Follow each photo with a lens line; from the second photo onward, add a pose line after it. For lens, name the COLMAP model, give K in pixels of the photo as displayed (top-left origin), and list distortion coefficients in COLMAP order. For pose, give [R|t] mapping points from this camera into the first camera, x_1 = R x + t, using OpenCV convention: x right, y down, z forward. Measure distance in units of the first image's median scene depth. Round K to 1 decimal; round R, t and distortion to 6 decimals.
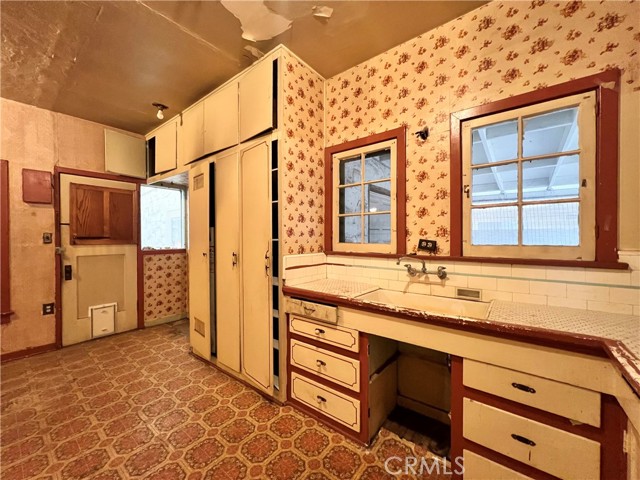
lens RADIAL K [[256.5, 0, 318.1], [0, 256.5, 238.4], [0, 0, 1]] dist [0.000733, 0.000185]
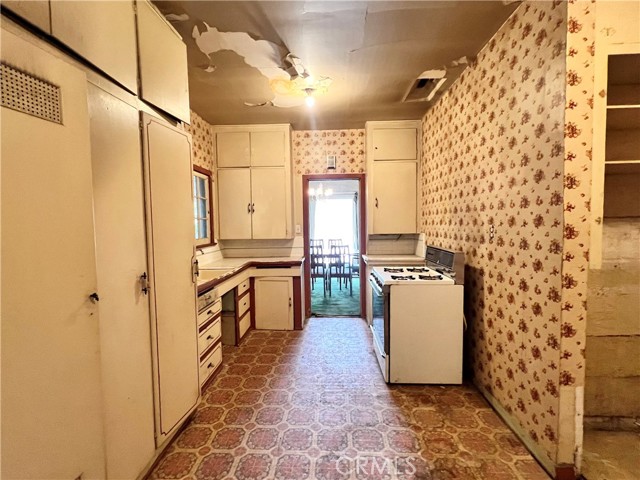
lens RADIAL K [[298.5, 0, 317.8], [0, 298.5, 239.0], [0, 0, 1]] dist [-0.005549, 0.000531]
pose [[-0.580505, -0.031541, 0.813645, -1.457783], [0.025160, 0.998077, 0.056642, -0.070342], [-0.813868, 0.053353, -0.578596, 1.362619]]
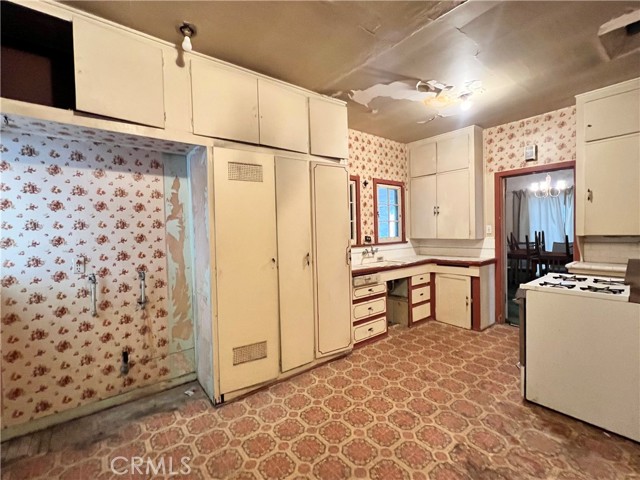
lens RADIAL K [[288.7, 0, 317.9], [0, 288.7, 239.1], [0, 0, 1]] dist [-0.001290, 0.000261]
pose [[0.234947, -0.030139, 0.971541, -1.909532], [0.033198, 0.999185, 0.022968, -0.038613], [-0.971441, 0.026857, 0.235756, 0.855601]]
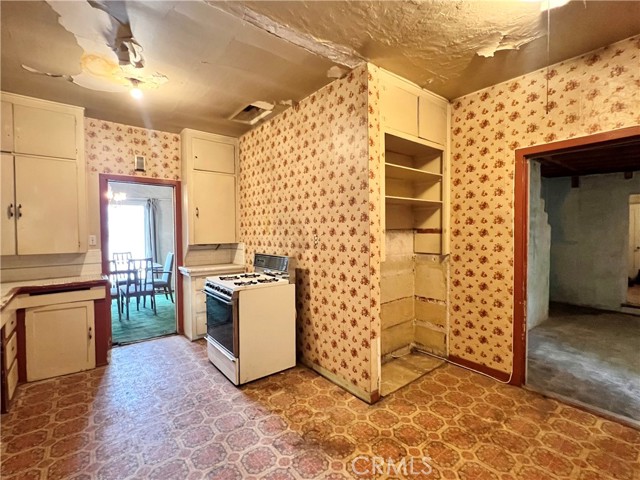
lens RADIAL K [[298.5, 0, 318.4], [0, 298.5, 239.0], [0, 0, 1]] dist [-0.005549, 0.000531]
pose [[-0.974464, 0.005393, 0.224477, -1.246359], [0.013348, 0.999335, 0.033938, -0.071340], [-0.224145, 0.036067, -0.973888, 1.636376]]
